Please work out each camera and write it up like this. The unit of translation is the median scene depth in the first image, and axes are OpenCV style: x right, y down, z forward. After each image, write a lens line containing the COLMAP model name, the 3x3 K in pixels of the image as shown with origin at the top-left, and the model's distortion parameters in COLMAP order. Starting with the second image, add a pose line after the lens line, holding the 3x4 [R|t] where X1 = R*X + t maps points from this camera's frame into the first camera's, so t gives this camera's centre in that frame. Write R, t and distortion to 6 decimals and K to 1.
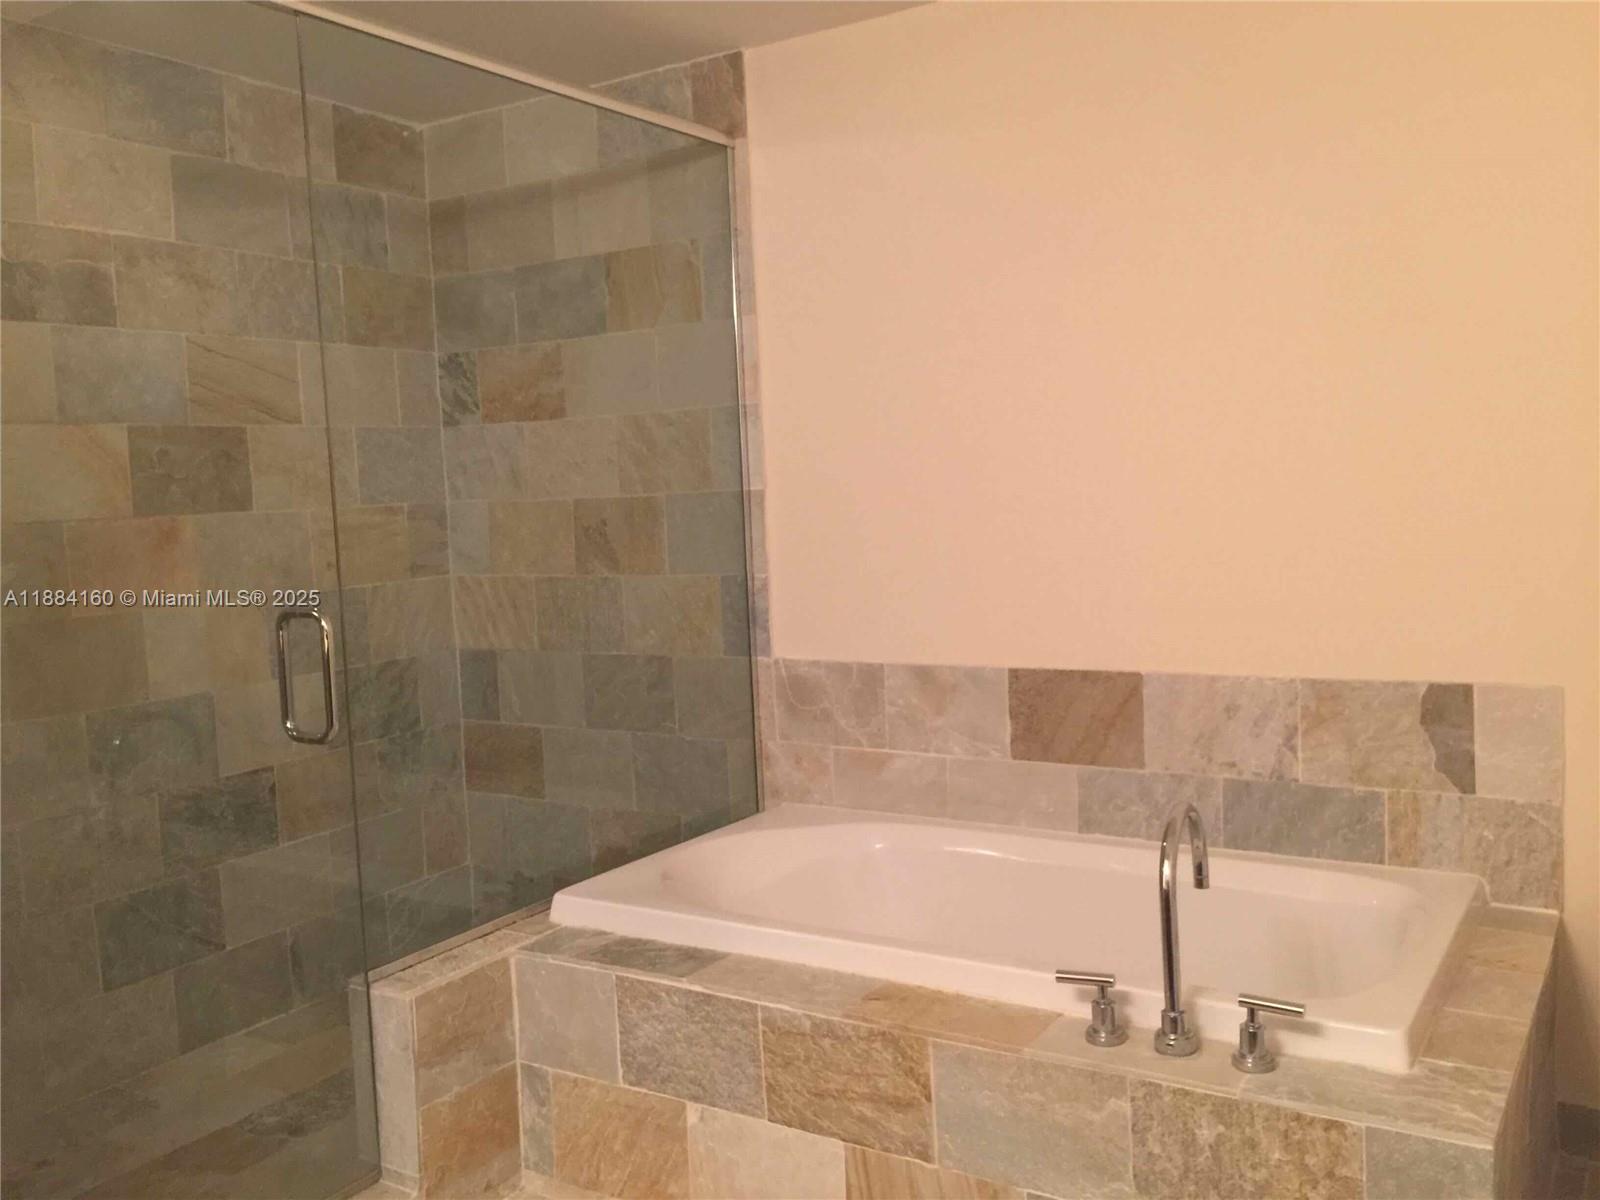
lens RADIAL K [[1385.6, 0, 801.2], [0, 1385.6, 598.0], [0, 0, 1]] dist [0.094333, -0.131283]
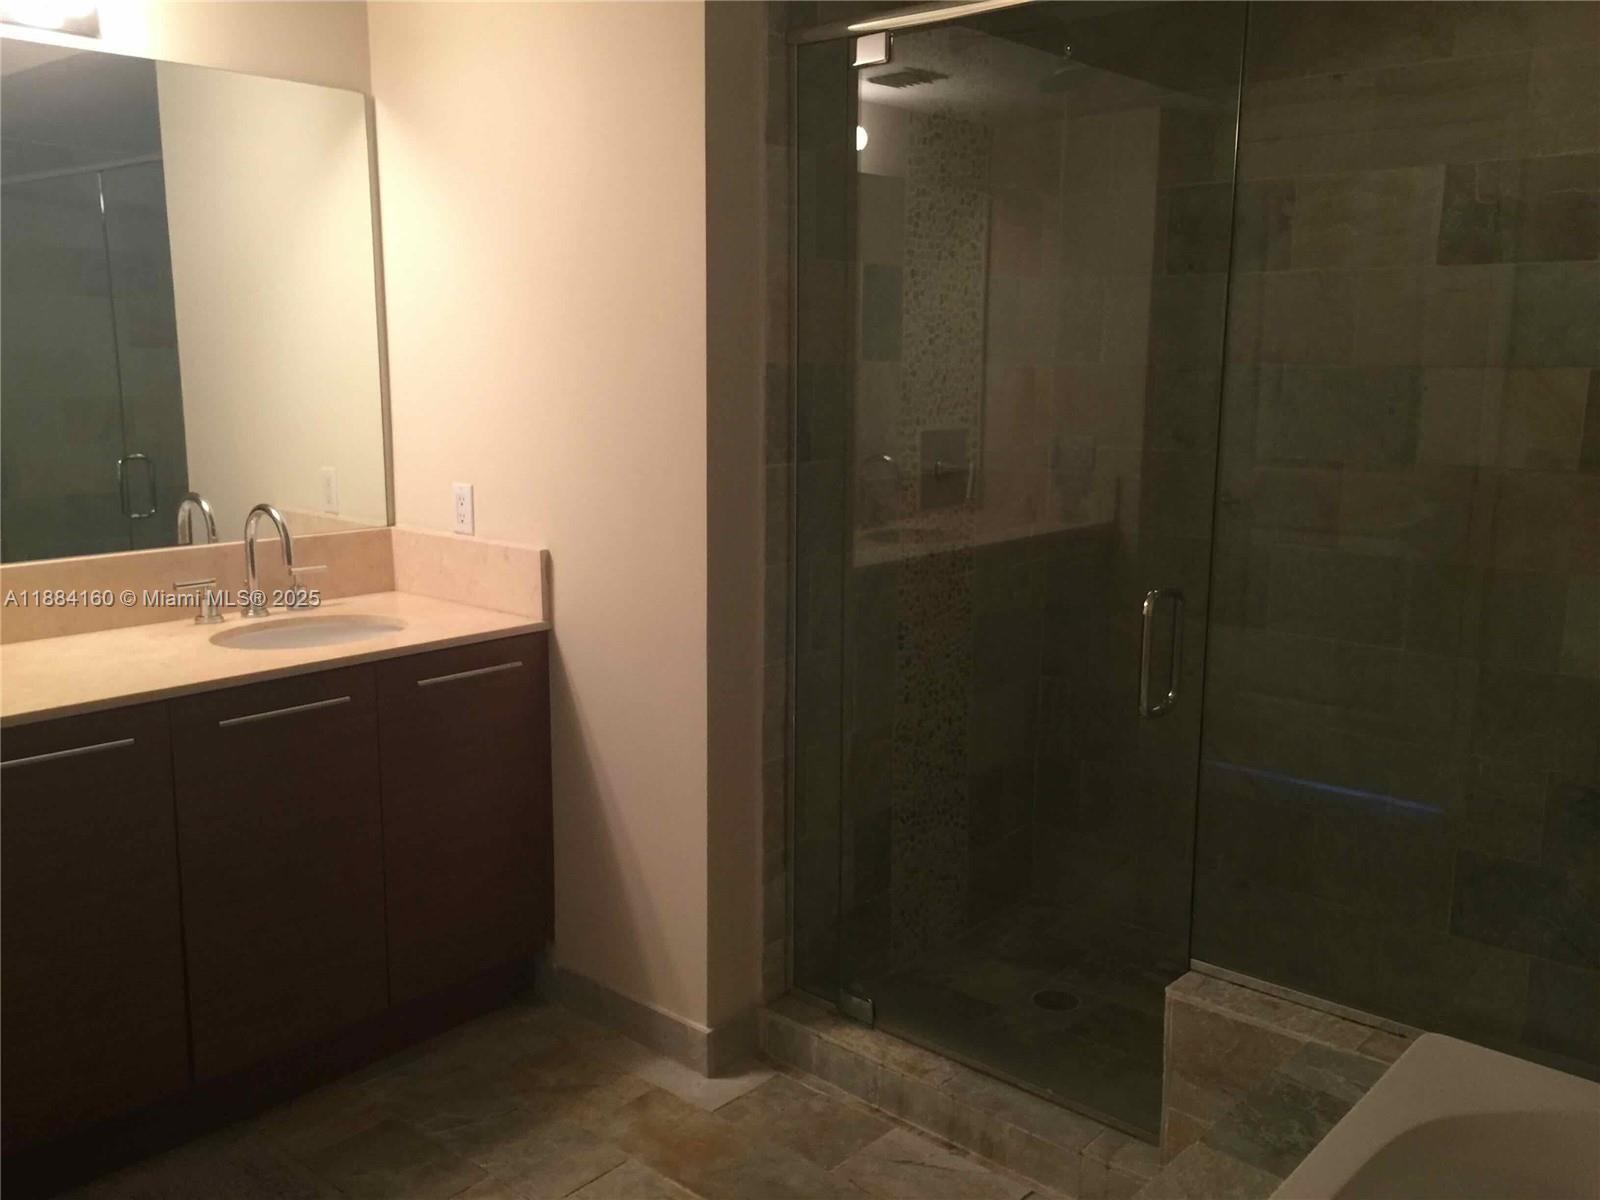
lens RADIAL K [[1385.6, 0, 801.2], [0, 1385.6, 598.0], [0, 0, 1]] dist [0.094333, -0.131283]
pose [[-0.158917, 0.213048, -0.964031, 0.623169], [-0.081428, 0.970285, 0.227853, -0.181595], [0.983928, 0.114708, -0.136846, 0.806001]]
